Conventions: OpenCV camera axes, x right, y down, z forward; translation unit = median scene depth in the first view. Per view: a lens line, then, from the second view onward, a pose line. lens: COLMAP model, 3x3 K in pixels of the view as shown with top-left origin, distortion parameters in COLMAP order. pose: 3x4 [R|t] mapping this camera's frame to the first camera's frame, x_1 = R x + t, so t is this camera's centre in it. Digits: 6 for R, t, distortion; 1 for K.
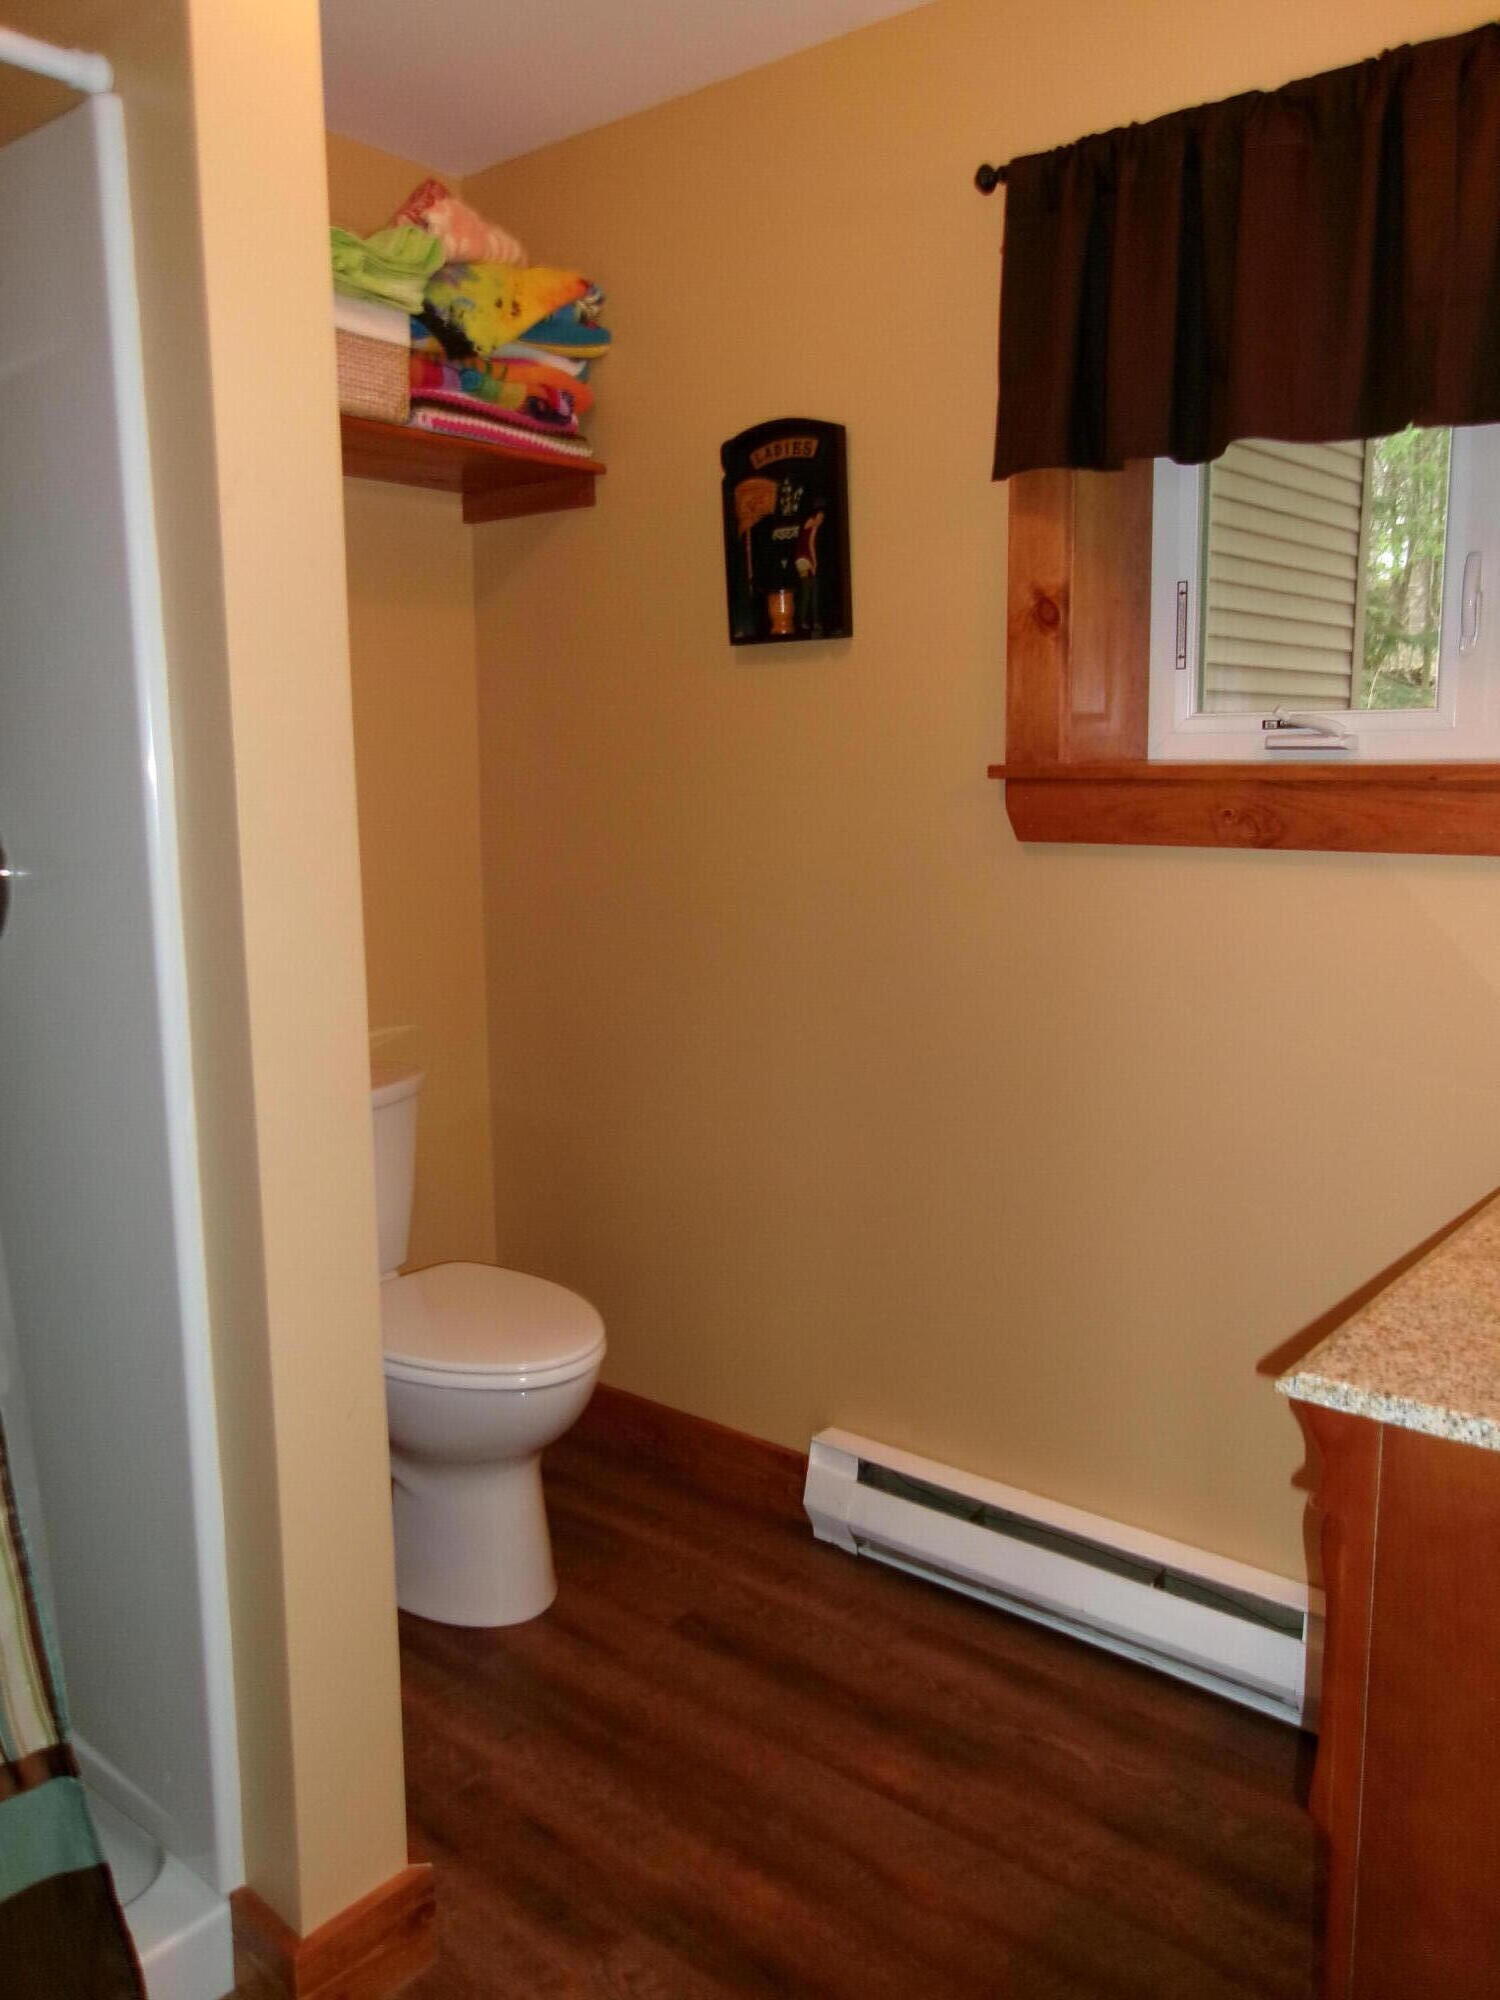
lens RADIAL K [[1571.0, 0, 750.8], [0, 1571.0, 1008.3], [0, 0, 1]] dist [-0.018829, 0.049336]
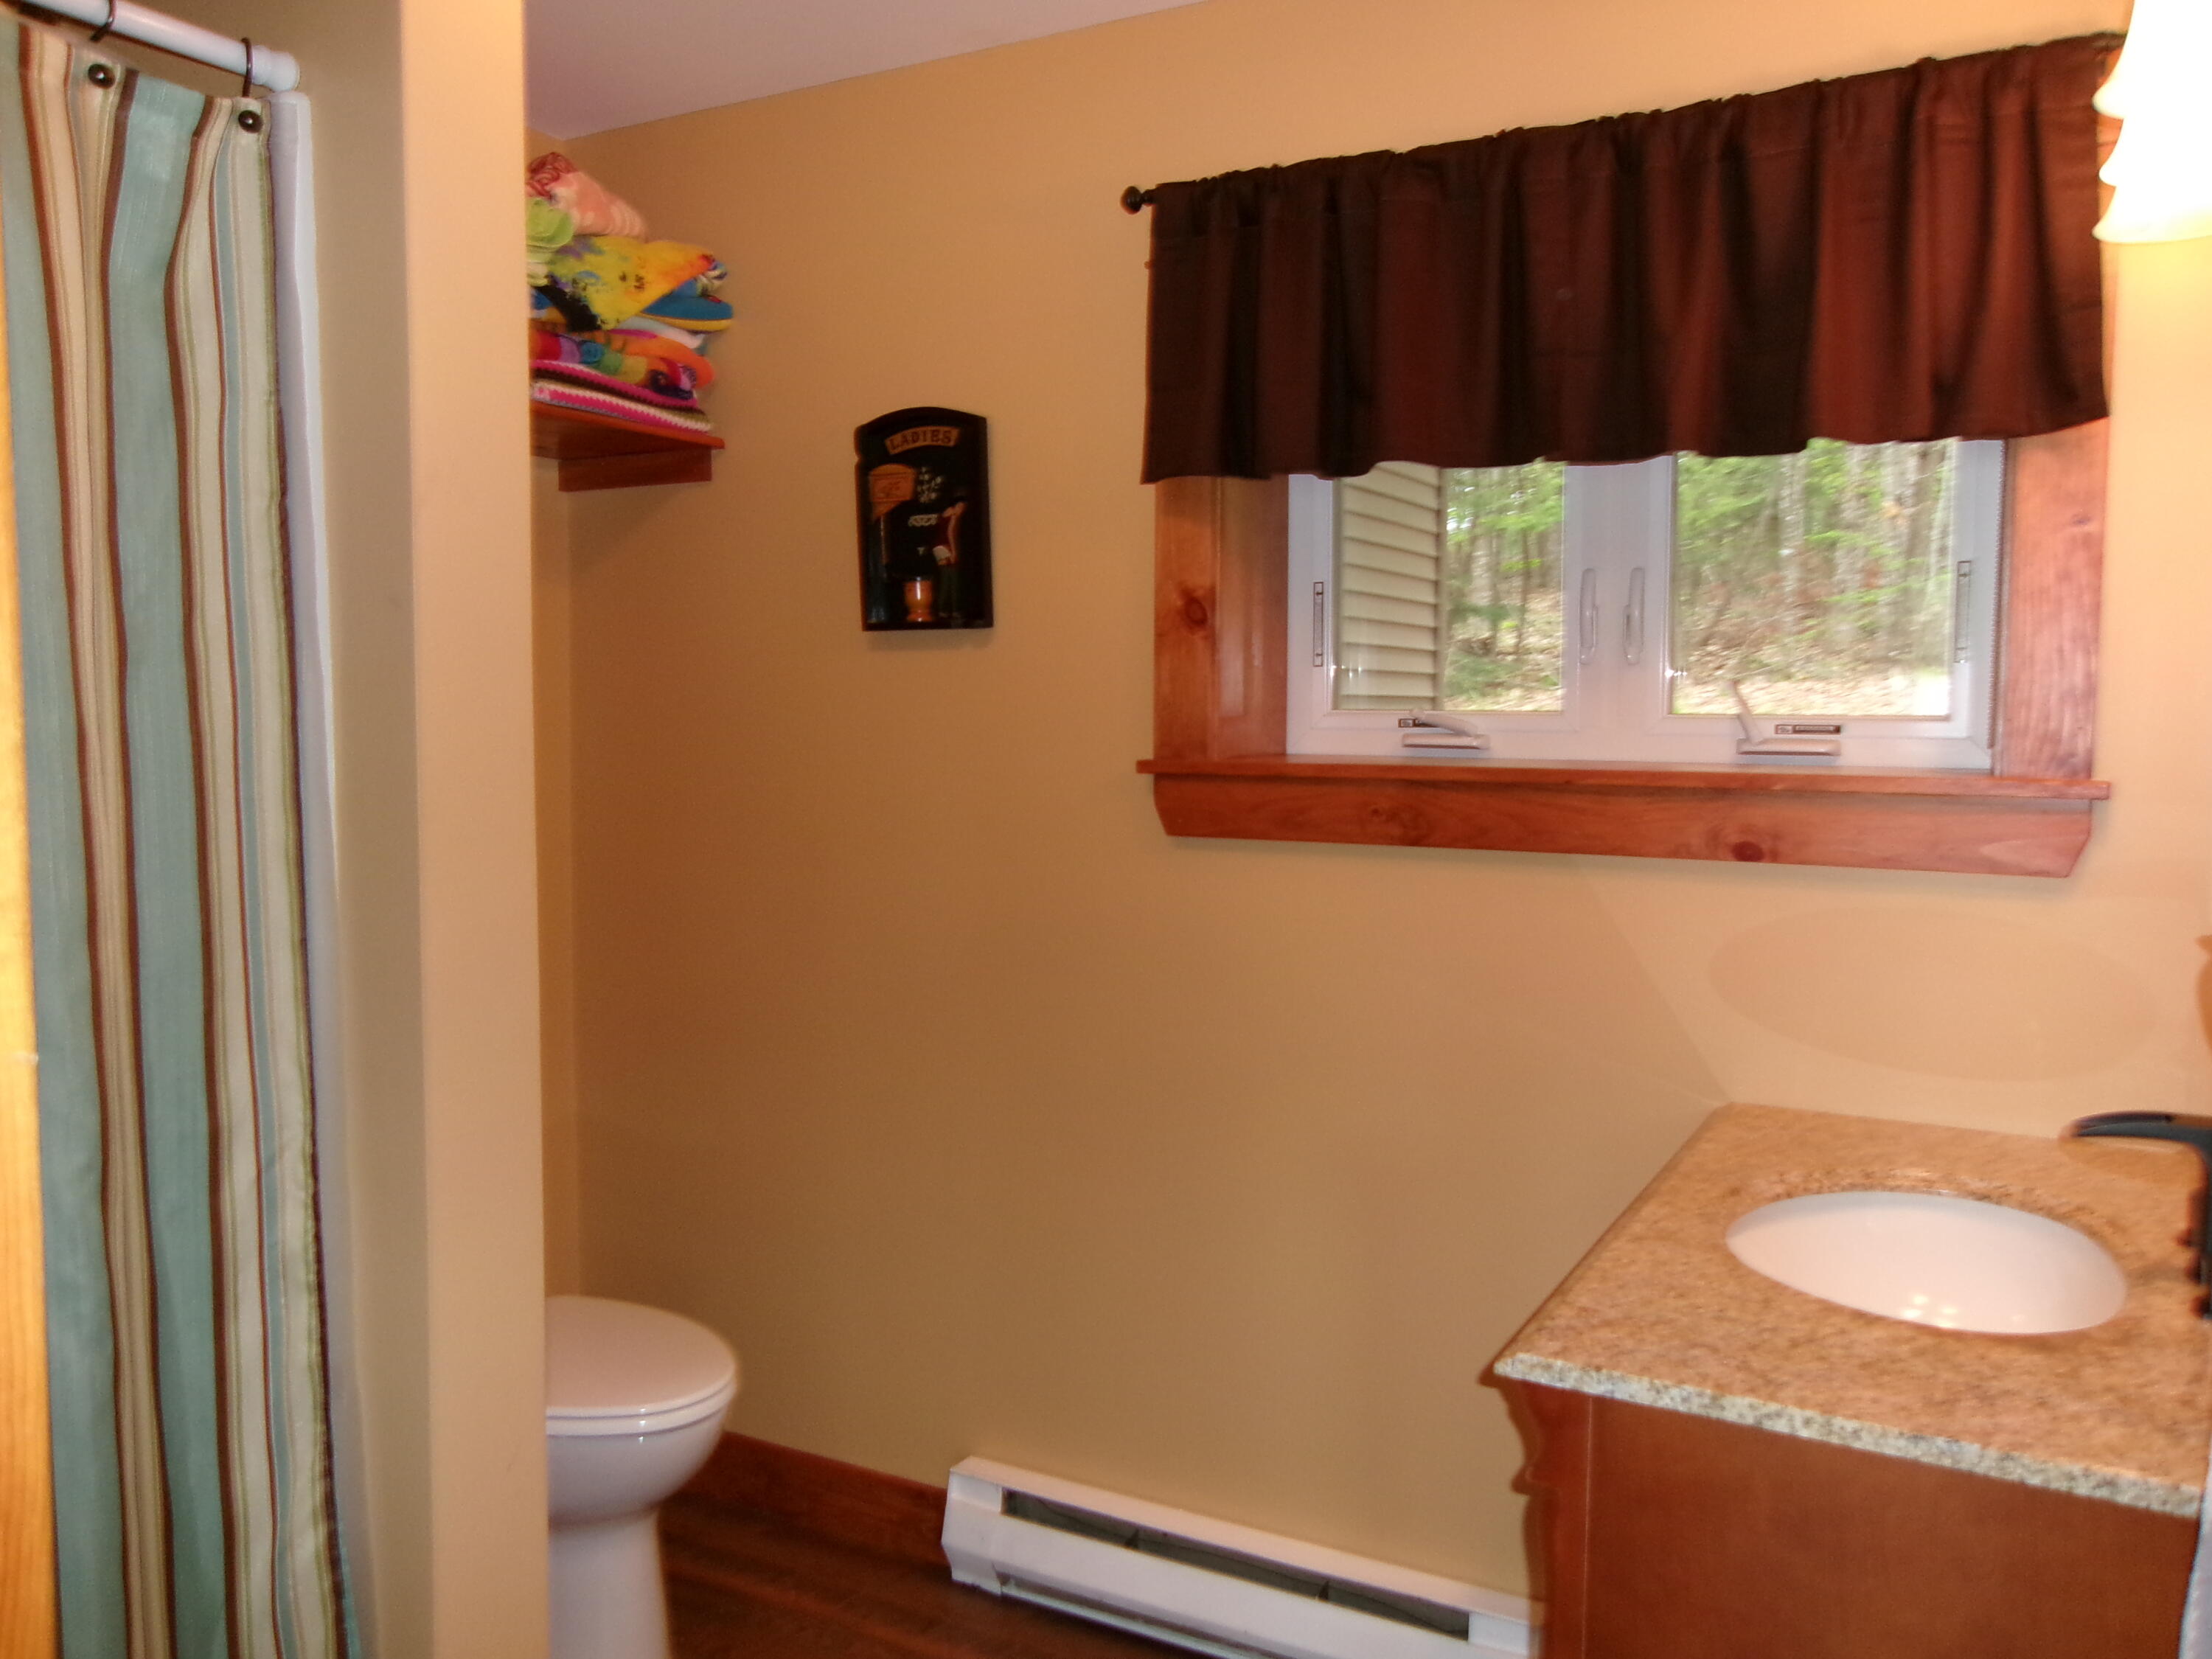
lens RADIAL K [[1737.5, 0, 1107.7], [0, 1737.5, 835.9], [0, 0, 1]] dist [-0.018829, 0.049336]
pose [[0.982419, -0.000884, 0.186687, -0.071747], [0.017587, 0.995980, -0.087835, -0.010267], [-0.185858, 0.089574, 0.978485, -0.068970]]
